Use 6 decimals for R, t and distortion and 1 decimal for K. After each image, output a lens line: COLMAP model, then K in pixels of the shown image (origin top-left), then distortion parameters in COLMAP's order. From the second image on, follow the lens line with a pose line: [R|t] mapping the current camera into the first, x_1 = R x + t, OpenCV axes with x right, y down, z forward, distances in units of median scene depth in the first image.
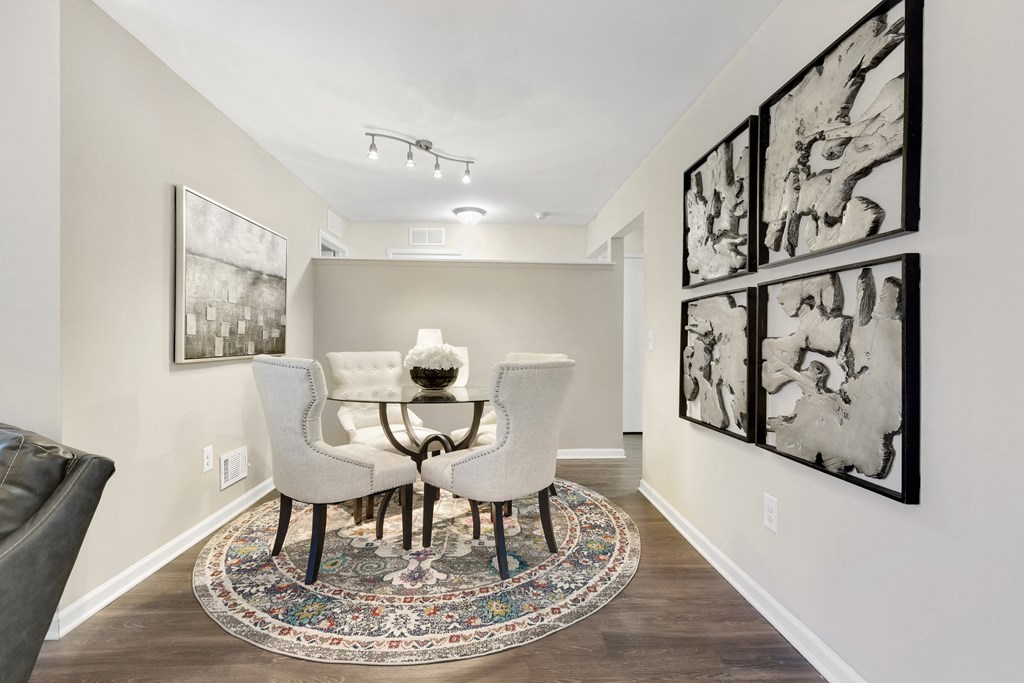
lens RADIAL K [[466.1, 0, 510.7], [0, 466.1, 339.2], [0, 0, 1]] dist [-0.000935, -0.000063]
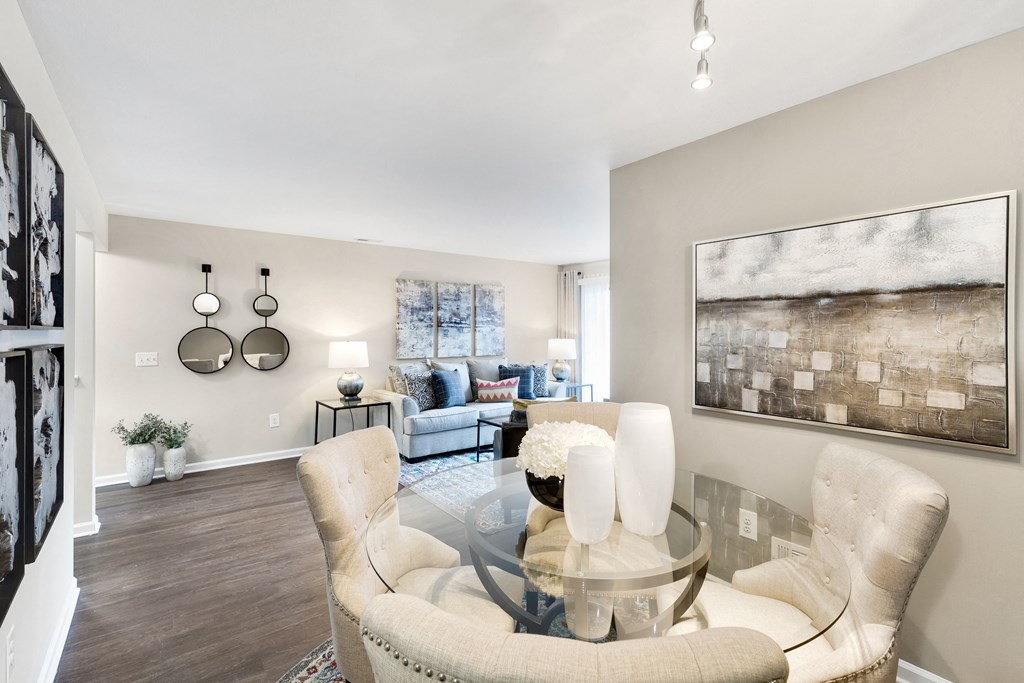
lens RADIAL K [[466.1, 0, 512.2], [0, 466.1, 338.5], [0, 0, 1]] dist [-0.000935, -0.000063]
pose [[-0.826824, -0.001619, -0.562458, 0.225155], [-0.006941, 0.999949, 0.007325, -0.104155], [0.562418, 0.009960, -0.826793, 1.516700]]
